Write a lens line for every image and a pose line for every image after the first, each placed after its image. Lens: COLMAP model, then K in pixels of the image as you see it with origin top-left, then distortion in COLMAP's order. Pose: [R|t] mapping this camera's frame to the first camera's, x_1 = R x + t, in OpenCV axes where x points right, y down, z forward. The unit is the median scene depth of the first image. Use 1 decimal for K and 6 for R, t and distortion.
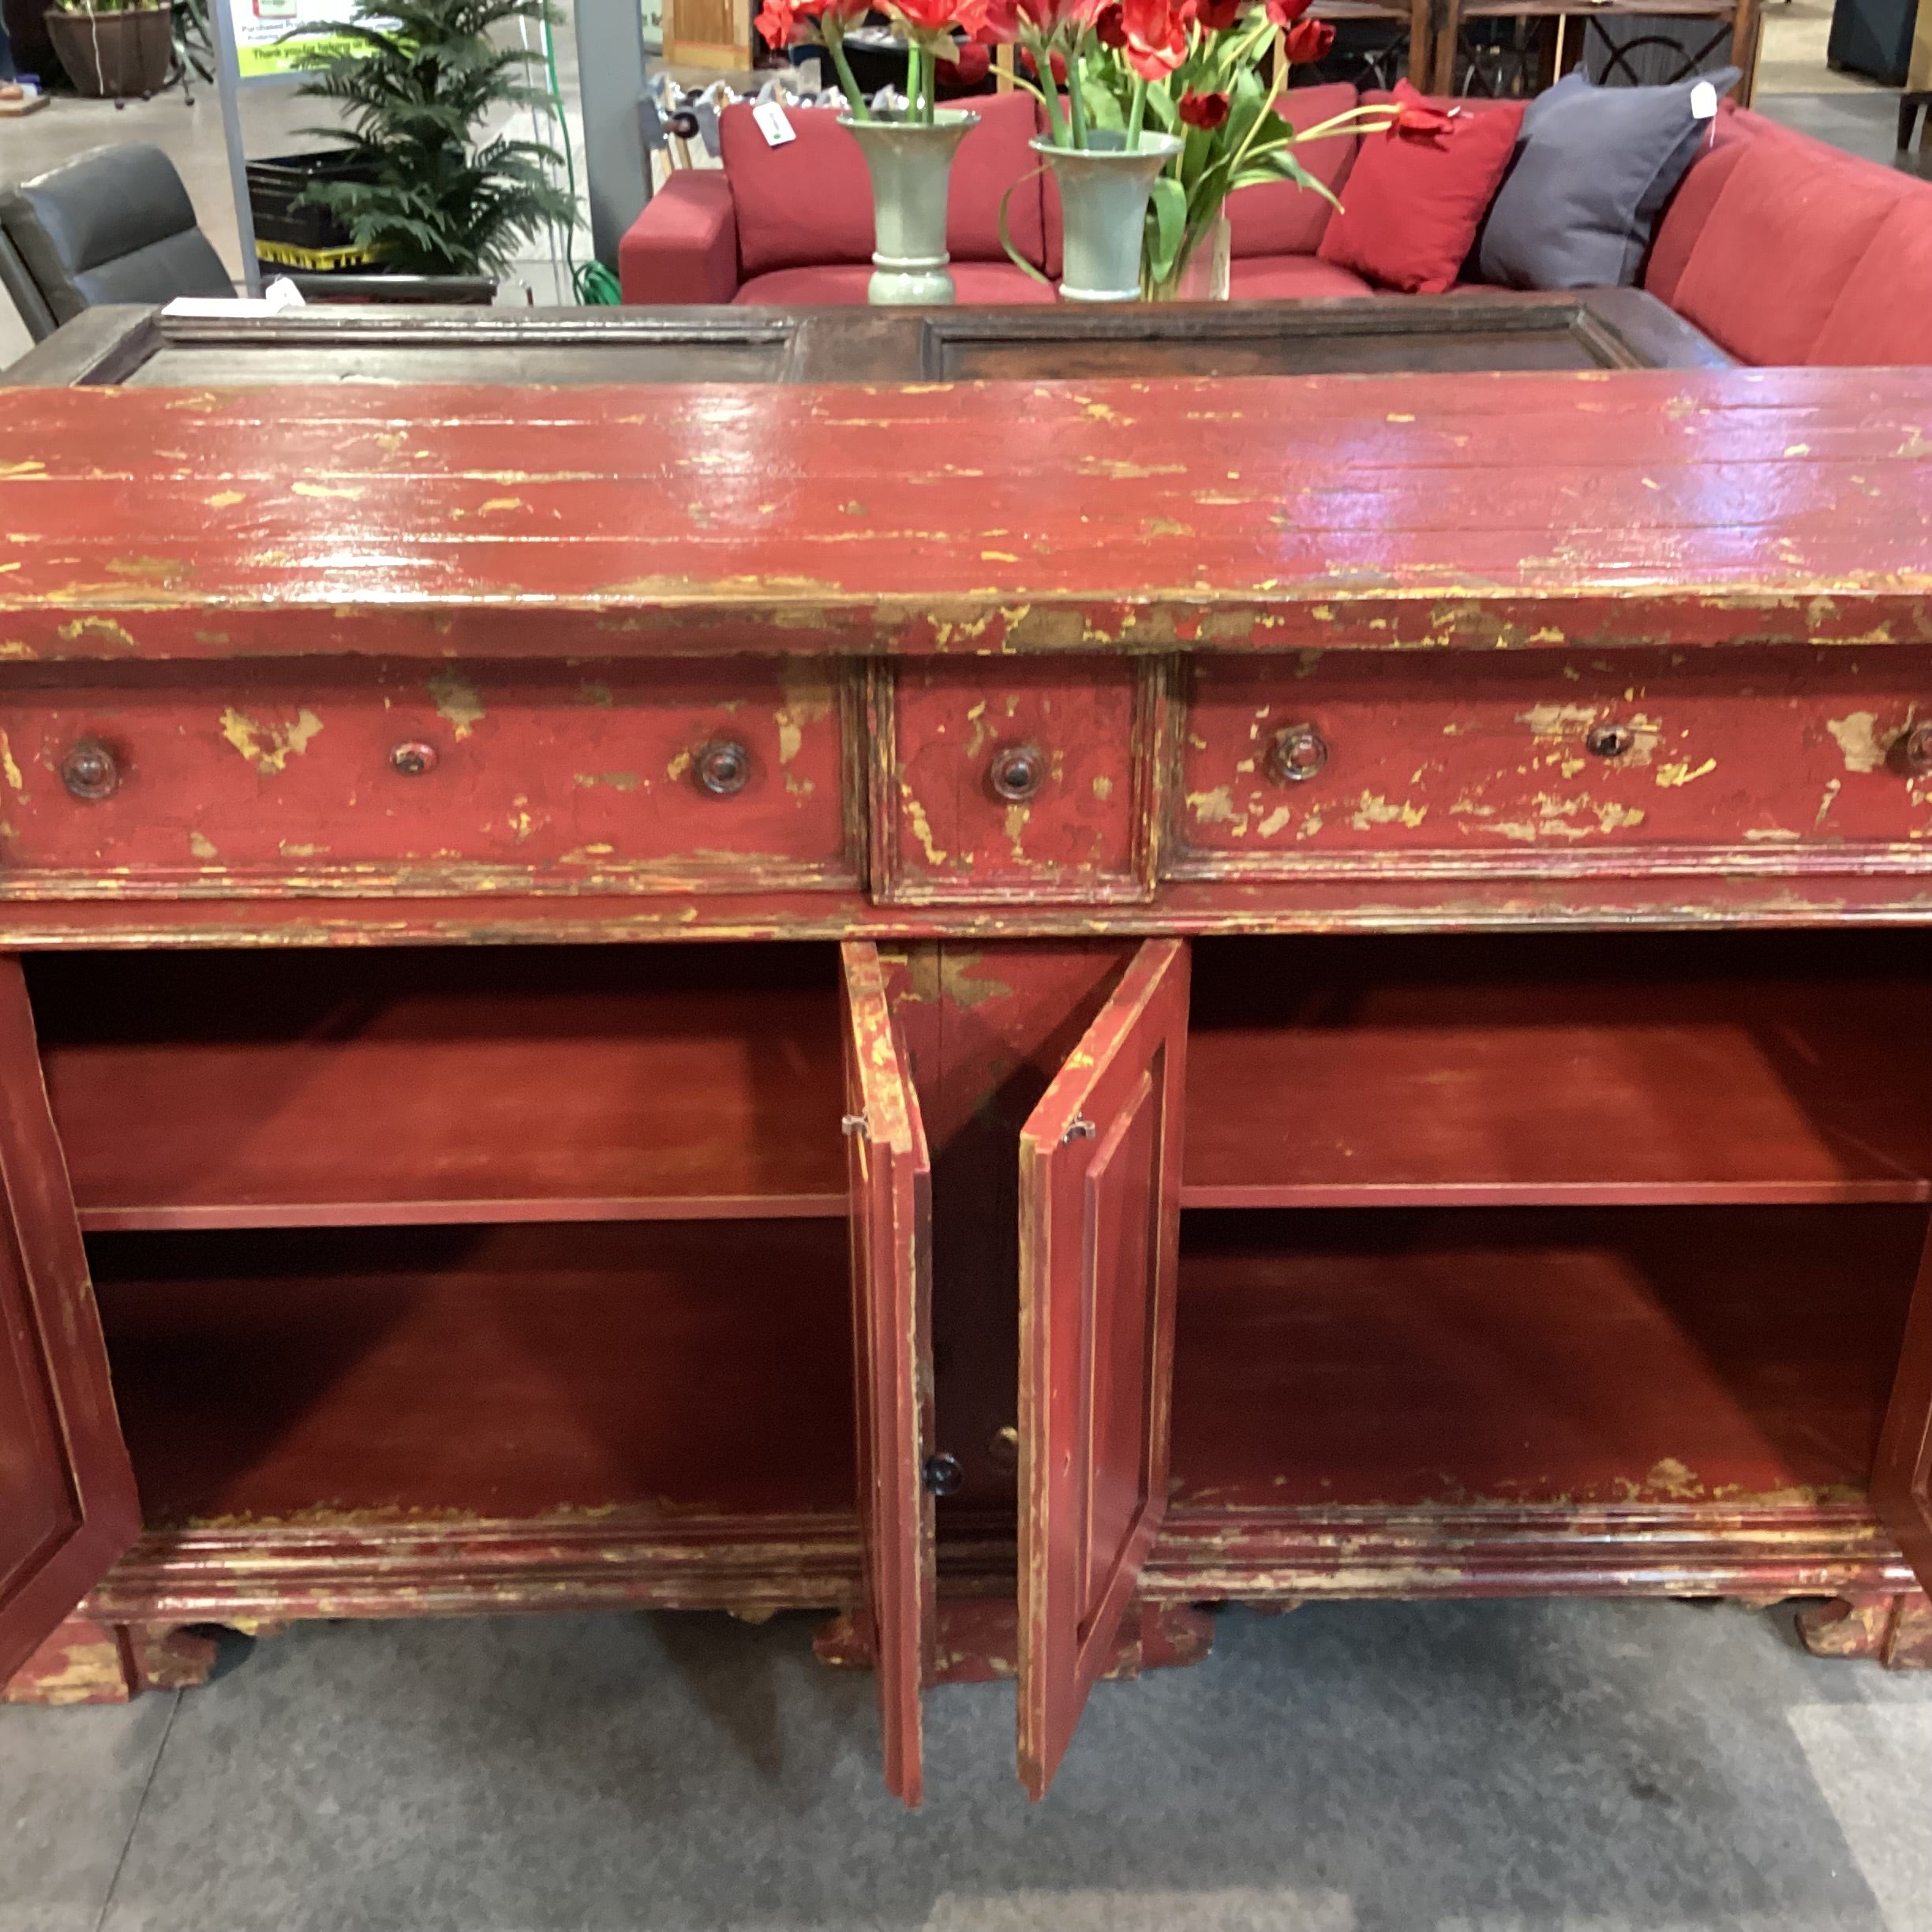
lens RADIAL K [[2324.9, 0, 965.8], [0, 2324.9, 936.1], [0, 0, 1]] dist [0.148421, -0.334515]
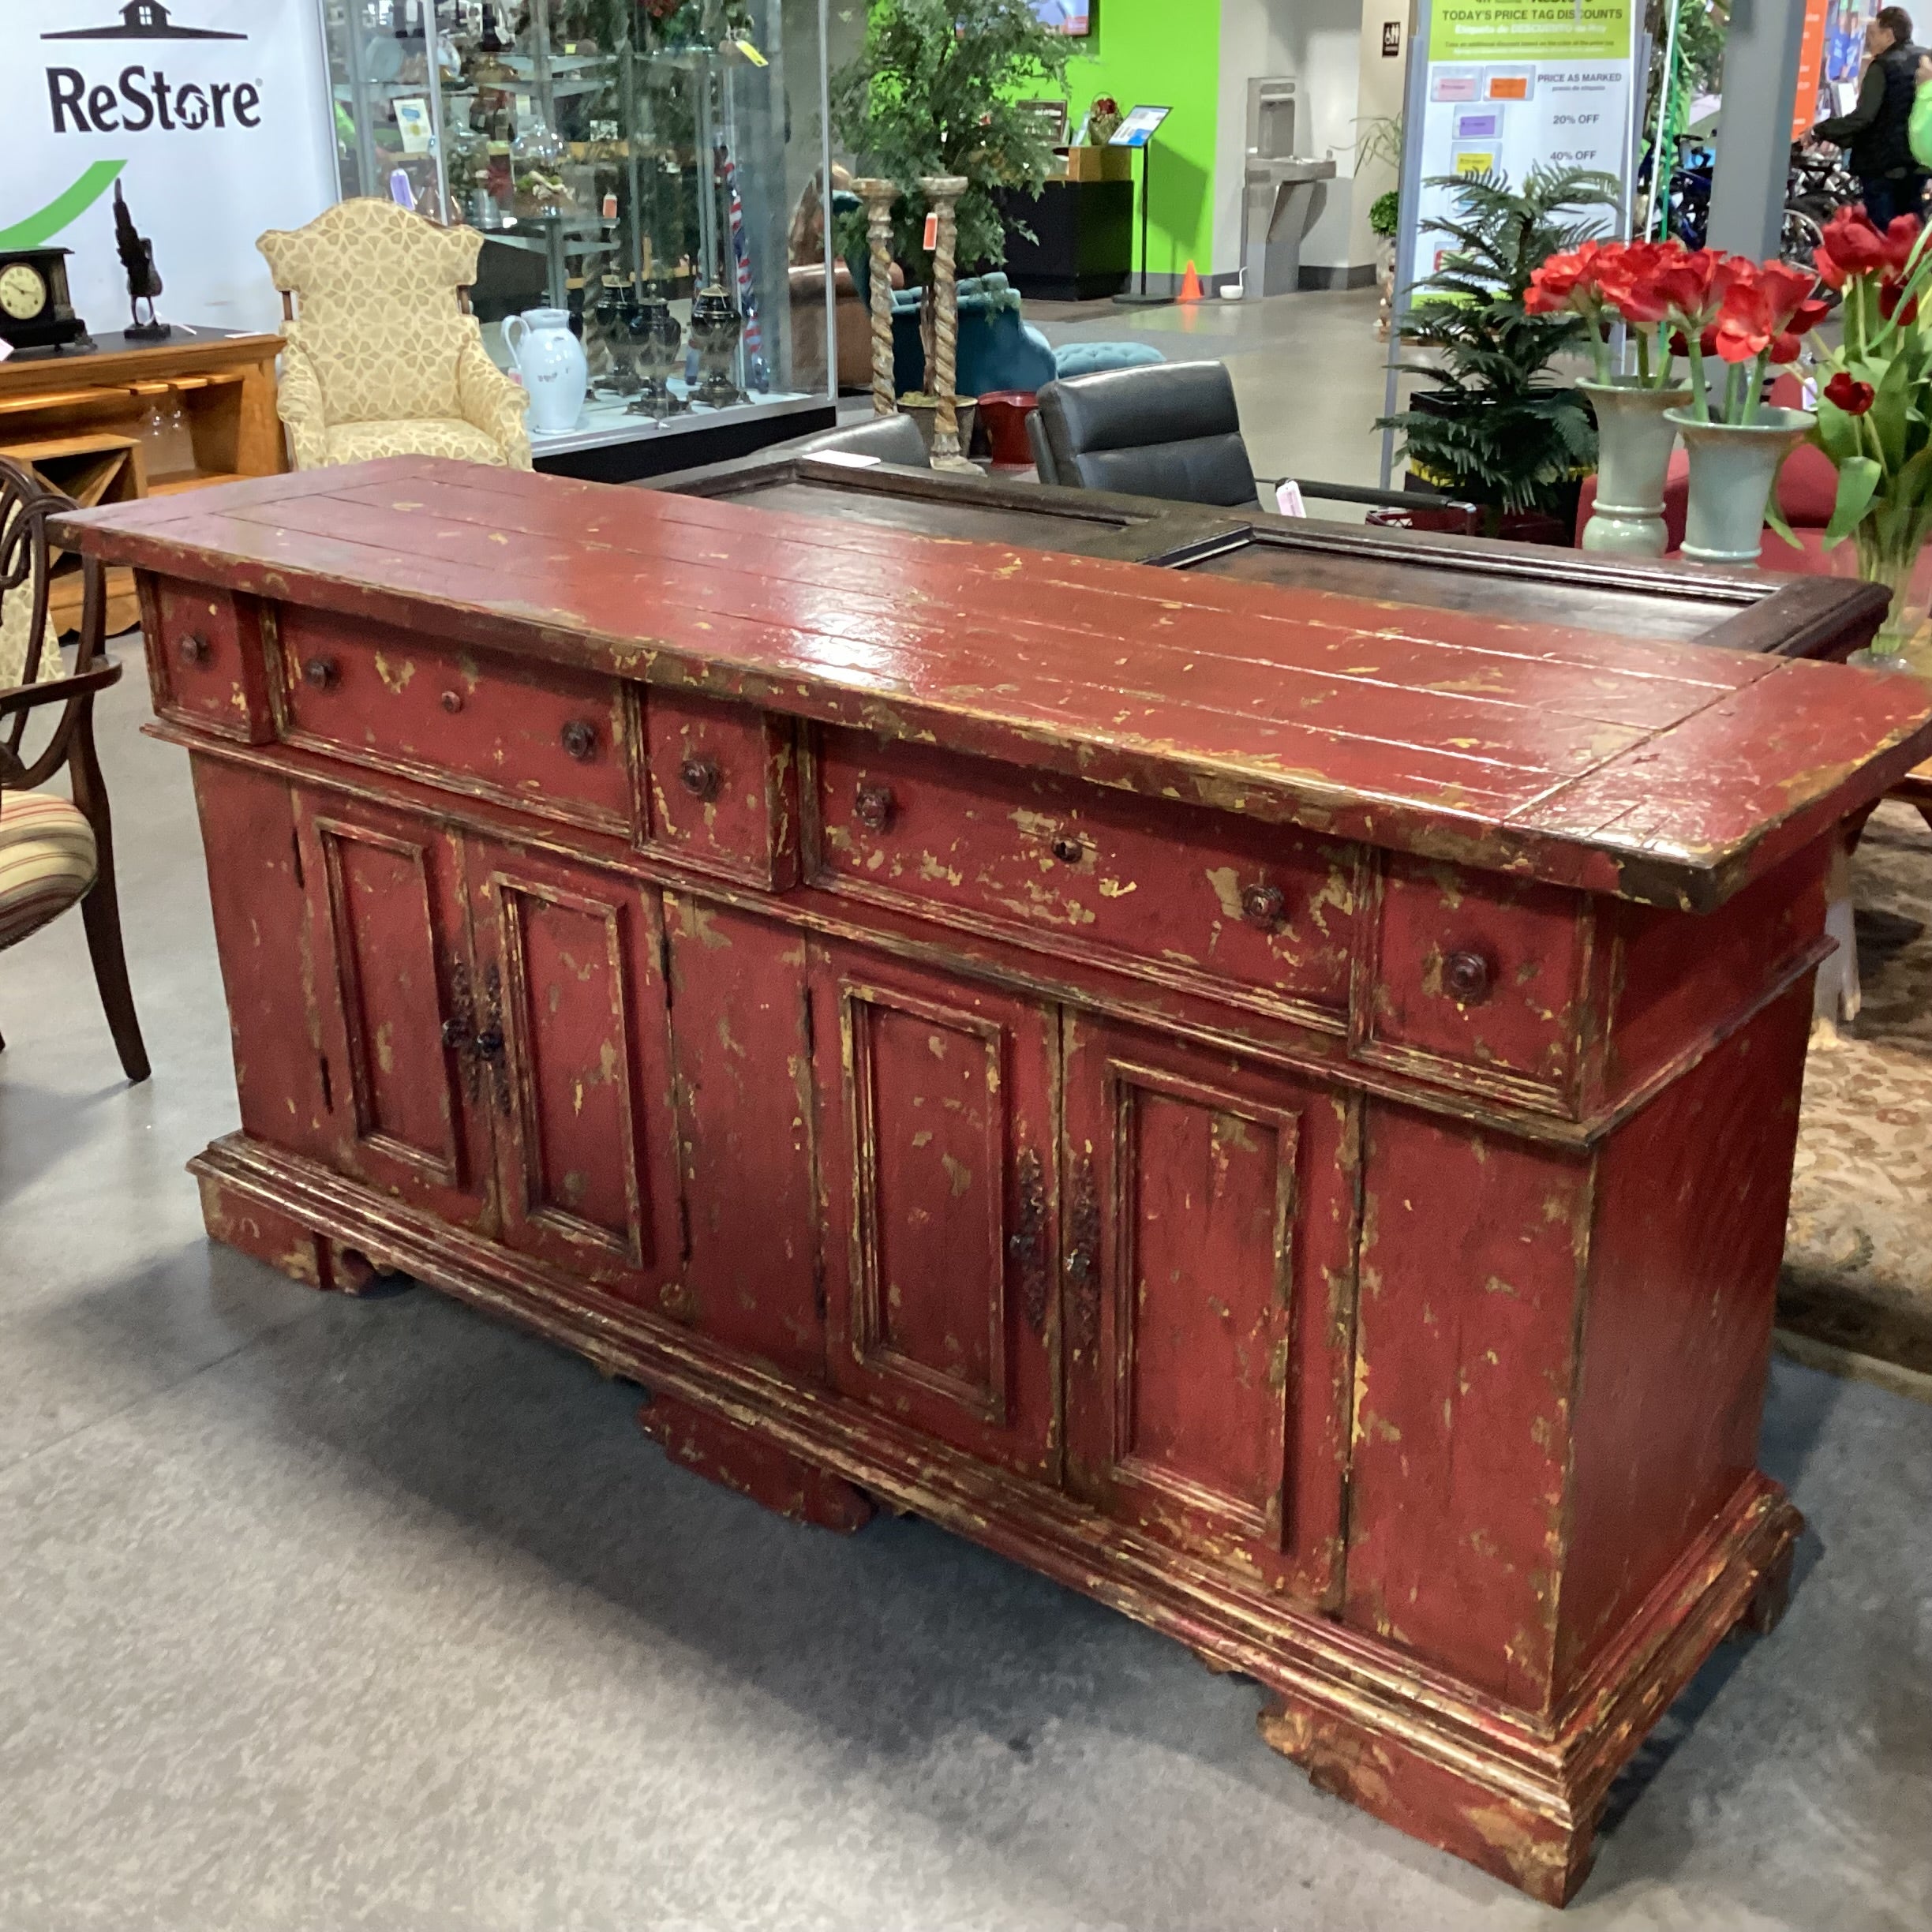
lens RADIAL K [[2322.8, 0, 964.7], [0, 2322.8, 927.1], [0, 0, 1]] dist [0.142416, -0.297073]
pose [[0.766887, 0.225583, -0.600830, 0.993189], [-0.285066, 0.958500, -0.003982, -0.021495], [0.574997, 0.174330, 0.799367, -0.035134]]
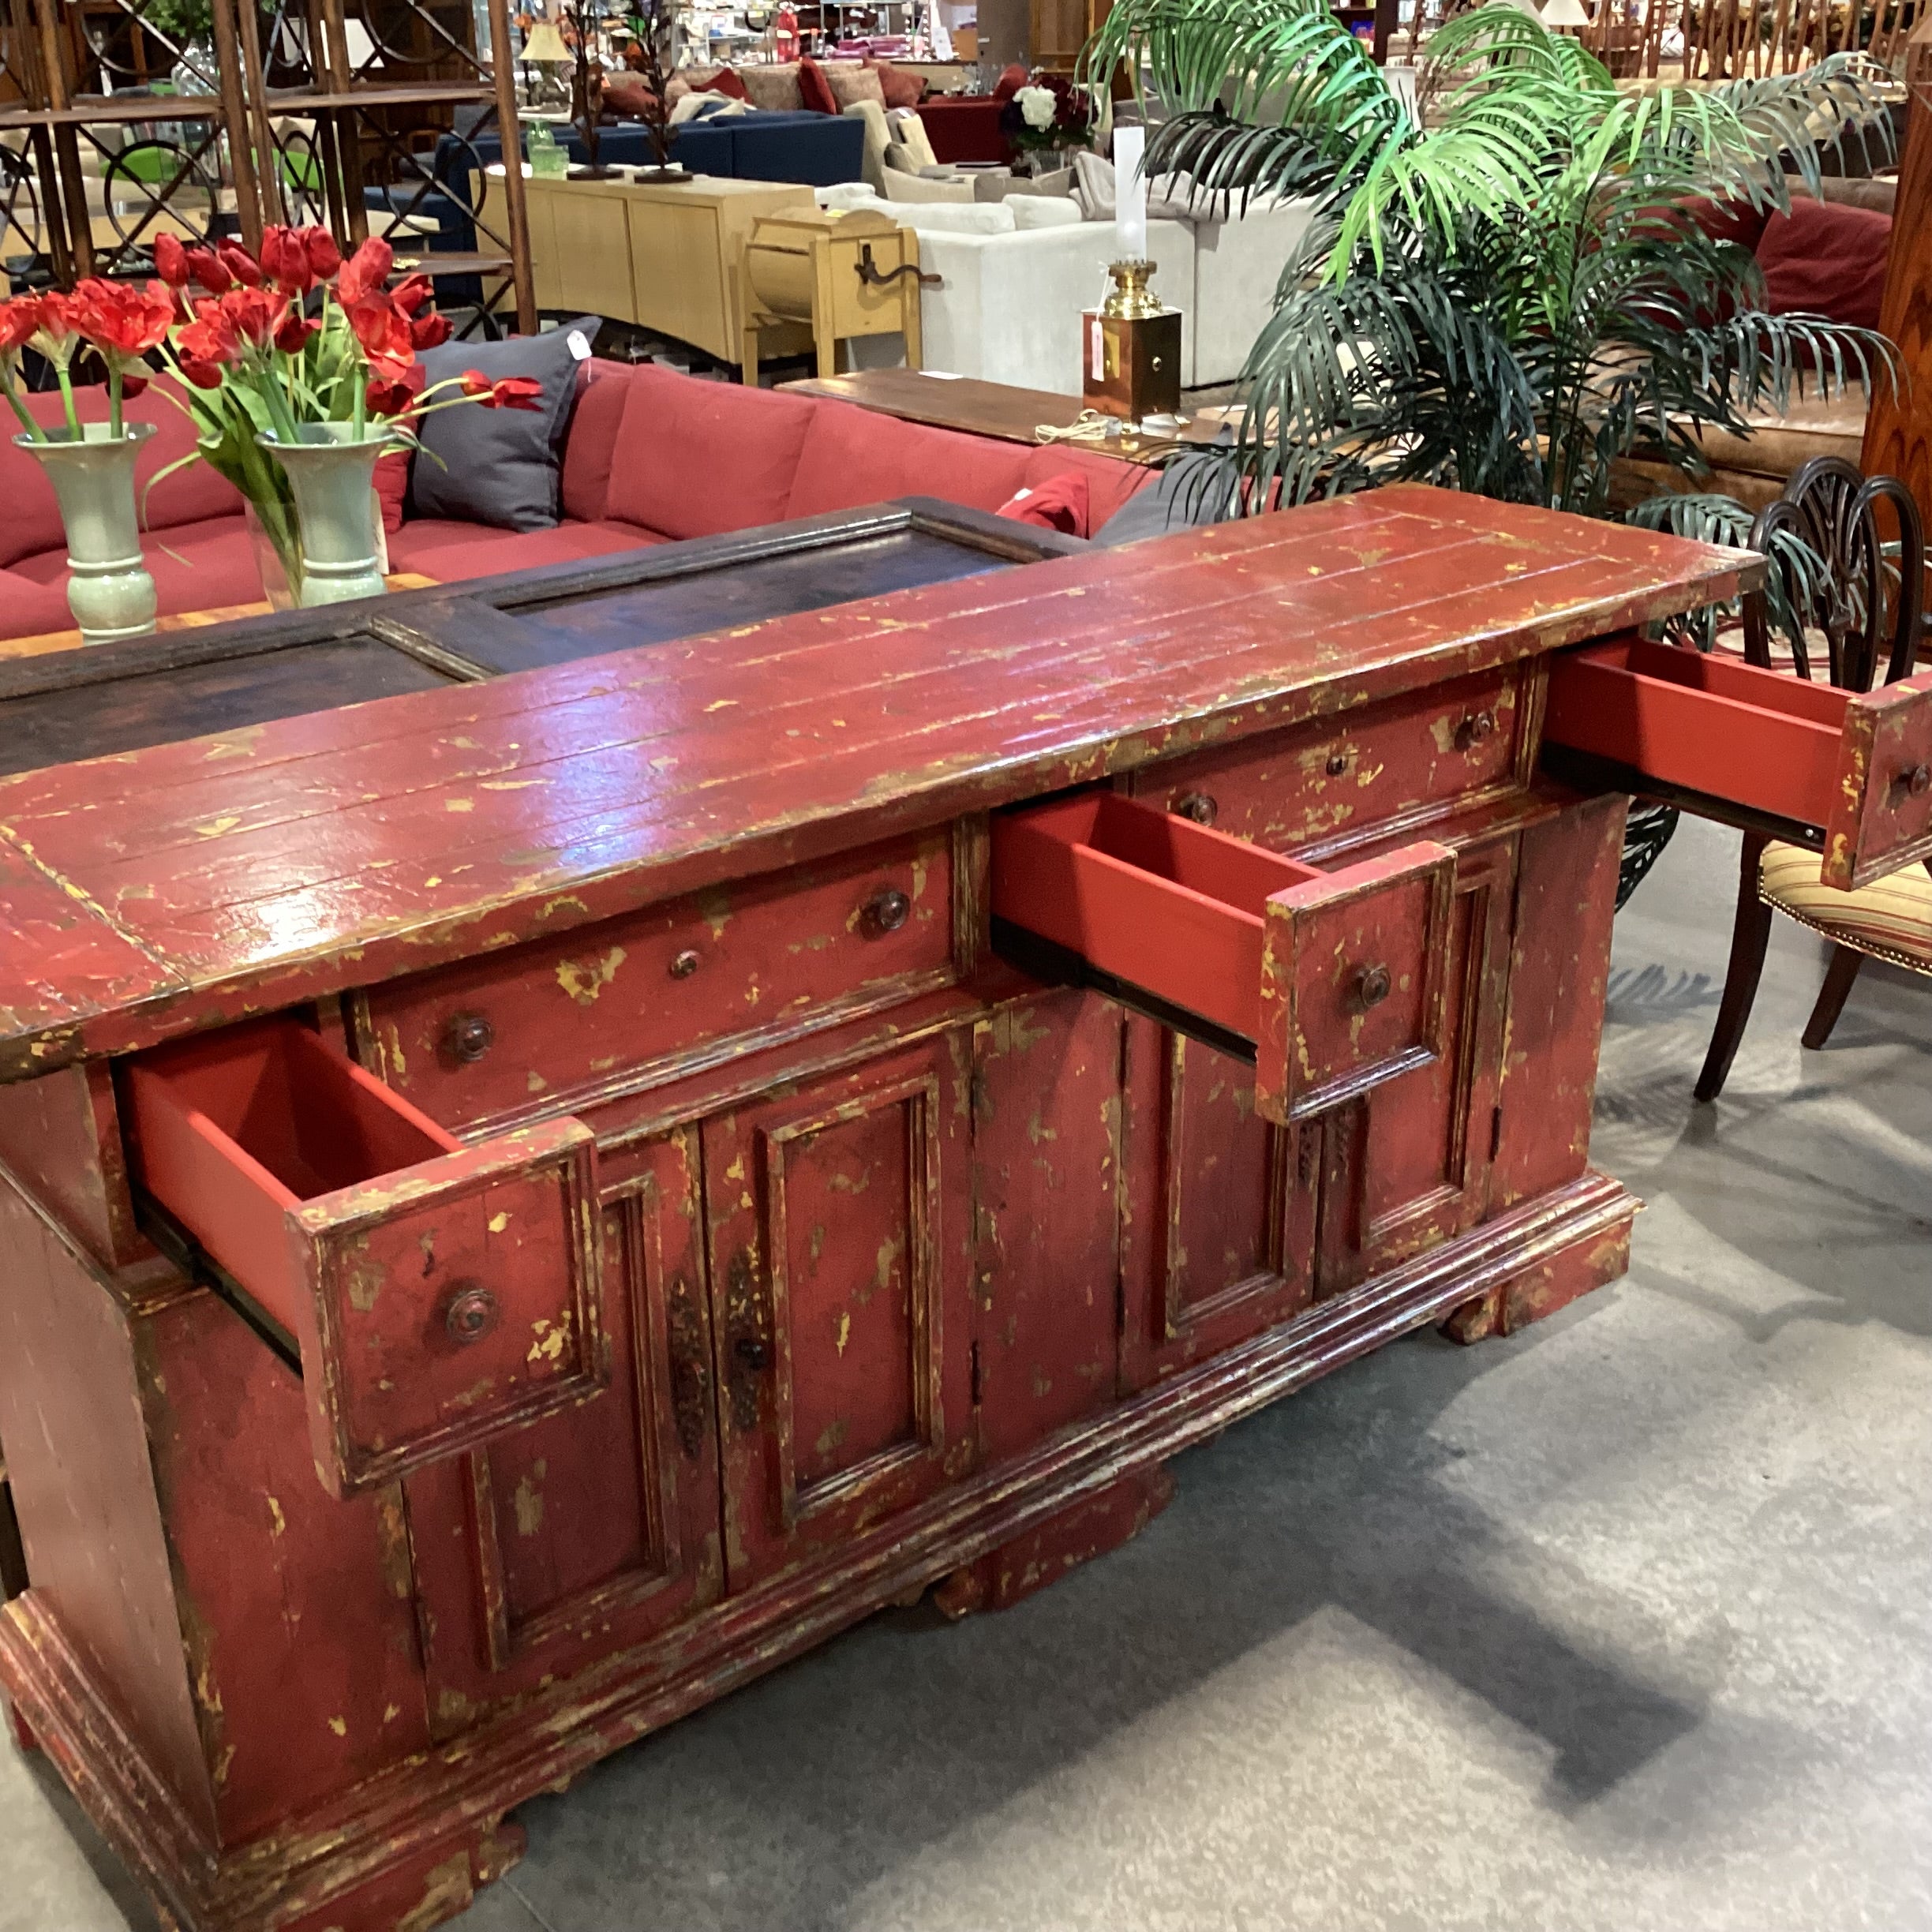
lens RADIAL K [[2324.9, 0, 965.8], [0, 2324.9, 936.1], [0, 0, 1]] dist [0.148421, -0.334515]
pose [[0.786960, -0.241458, 0.567795, -0.811153], [0.288590, 0.957426, 0.007167, -0.055895], [-0.545353, 0.158220, 0.823139, -0.112980]]
